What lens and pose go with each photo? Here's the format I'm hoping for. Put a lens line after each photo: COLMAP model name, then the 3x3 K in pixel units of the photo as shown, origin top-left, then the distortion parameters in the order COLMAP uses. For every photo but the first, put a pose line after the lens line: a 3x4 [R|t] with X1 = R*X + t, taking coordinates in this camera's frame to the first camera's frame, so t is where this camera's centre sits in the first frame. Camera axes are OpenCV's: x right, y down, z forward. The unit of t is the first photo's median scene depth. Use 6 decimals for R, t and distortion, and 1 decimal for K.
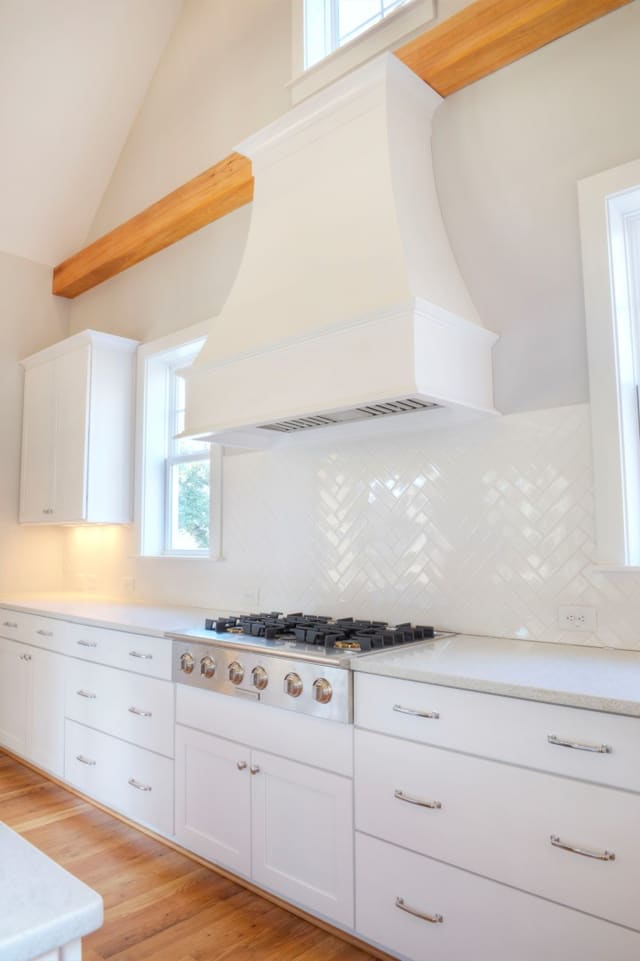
lens RADIAL K [[660.1, 0, 320.0], [0, 660.1, 480.5], [0, 0, 1]] dist [-0.040408, 0.004207]
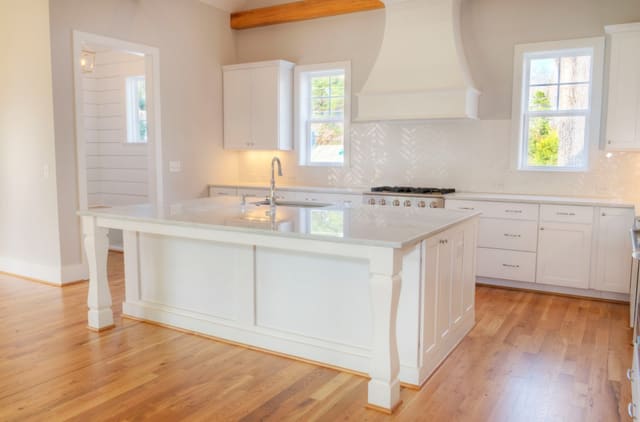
lens RADIAL K [[513.4, 0, 320.0], [0, 513.4, 211.0], [0, 0, 1]] dist [-0.006257, -0.001849]
pose [[0.977721, -0.008114, 0.209751, -0.618389], [-0.033659, 0.980262, 0.194818, -0.081168], [-0.207192, -0.197537, 0.958149, -0.781630]]
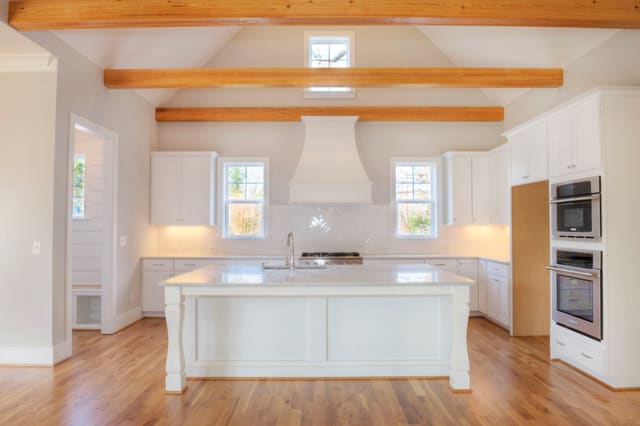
lens RADIAL K [[439.6, 0, 320.0], [0, 439.6, 213.0], [0, 0, 1]] dist [-0.040408, 0.004207]
pose [[0.730943, 0.030166, 0.681771, -1.302484], [-0.065759, 0.997487, 0.026367, -0.063871], [-0.679263, -0.064106, 0.731090, -0.615511]]
